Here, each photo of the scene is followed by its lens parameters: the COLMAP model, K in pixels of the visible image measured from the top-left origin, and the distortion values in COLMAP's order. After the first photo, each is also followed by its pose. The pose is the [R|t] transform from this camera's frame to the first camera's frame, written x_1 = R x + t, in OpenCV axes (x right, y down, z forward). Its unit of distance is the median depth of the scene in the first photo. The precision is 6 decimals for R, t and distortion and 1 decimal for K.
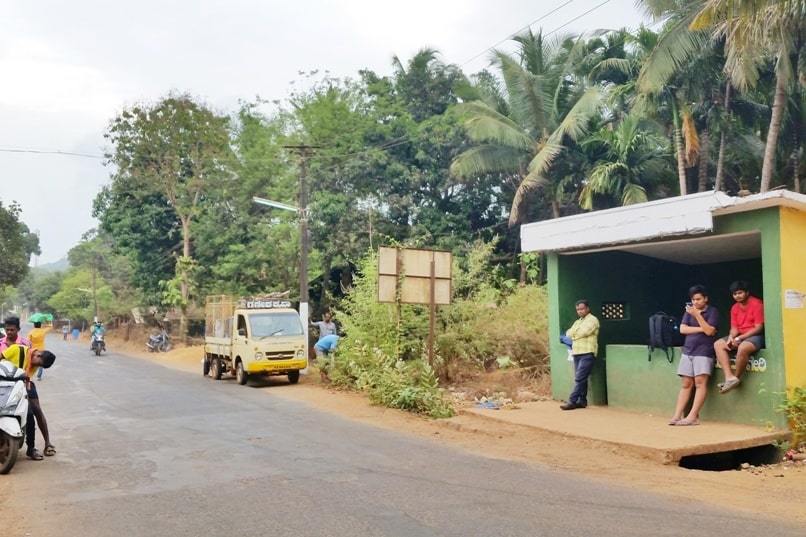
lens RADIAL K [[735.8, 0, 403.0], [0, 735.8, 268.5], [0, 0, 1]] dist [-0.011961, -0.007057]
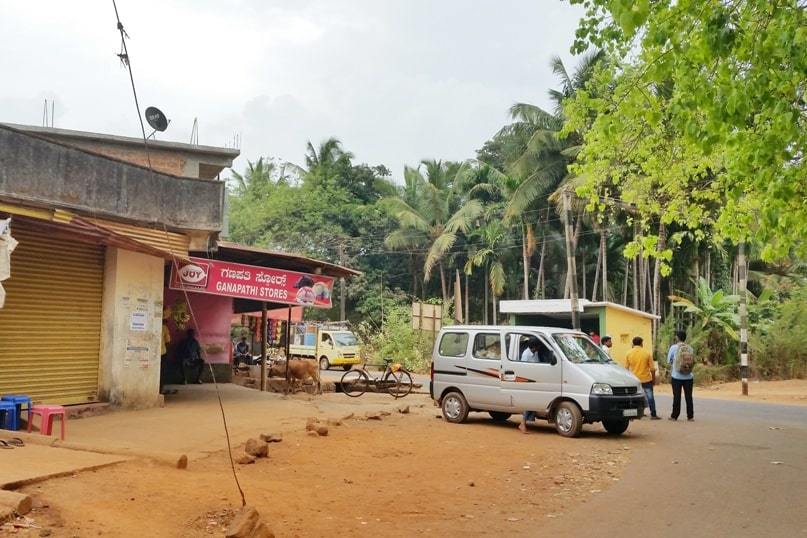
lens RADIAL K [[762.7, 0, 403.1], [0, 762.7, 285.3], [0, 0, 1]] dist [-0.002731, 0.000811]
pose [[0.941083, 0.041129, 0.335666, -0.296510], [-0.043510, 0.999053, -0.000427, -0.028609], [-0.335366, -0.014203, 0.941981, -0.377742]]
